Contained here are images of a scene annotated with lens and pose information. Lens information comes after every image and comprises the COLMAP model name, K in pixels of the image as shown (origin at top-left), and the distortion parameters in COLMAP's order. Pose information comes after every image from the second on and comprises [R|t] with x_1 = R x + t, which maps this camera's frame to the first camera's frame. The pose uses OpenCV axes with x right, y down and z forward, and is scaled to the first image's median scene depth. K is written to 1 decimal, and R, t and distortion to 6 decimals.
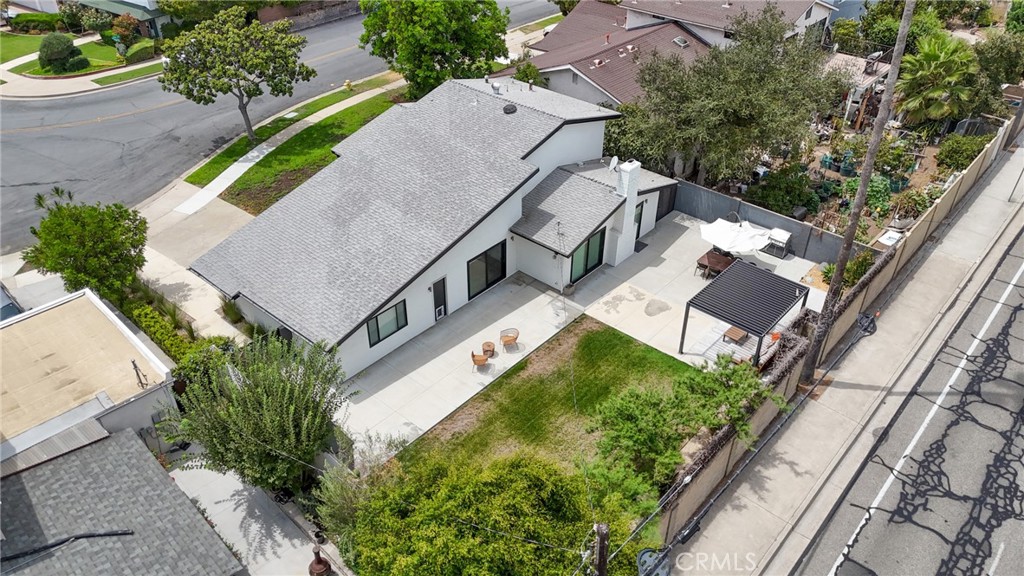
lens RADIAL K [[751.6, 0, 508.4], [0, 751.6, 286.1], [0, 0, 1]] dist [0.061310, -0.051724]
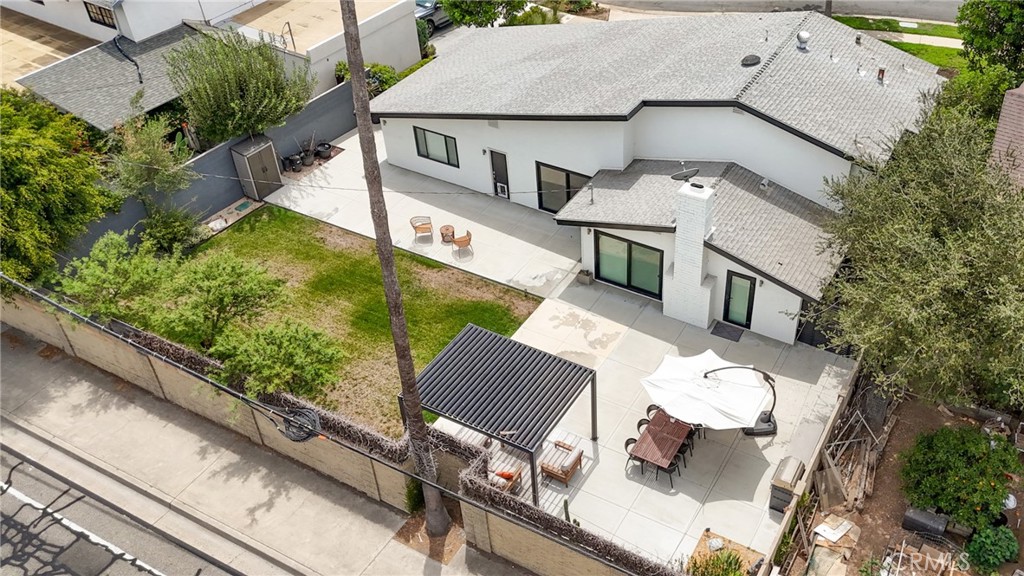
lens RADIAL K [[751.6, 0, 510.3], [0, 751.6, 293.1], [0, 0, 1]] dist [0.061310, -0.051724]
pose [[0.265186, 0.686141, -0.677412, 0.663218], [-0.565990, 0.679560, 0.466748, -0.336678], [0.780597, 0.259634, 0.568558, 0.565649]]
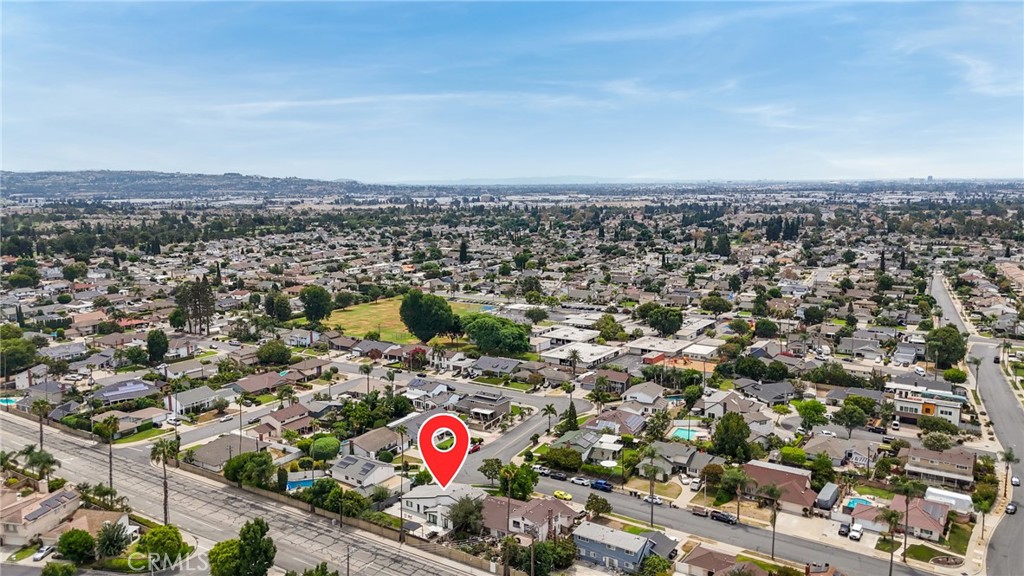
lens RADIAL K [[751.6, 0, 512.6], [0, 751.6, 287.5], [0, 0, 1]] dist [0.061310, -0.051724]
pose [[0.227747, 0.205172, -0.951859, 5.759780], [-0.605323, 0.795534, 0.026644, -2.111014], [0.762703, 0.570114, 0.305376, -1.339948]]
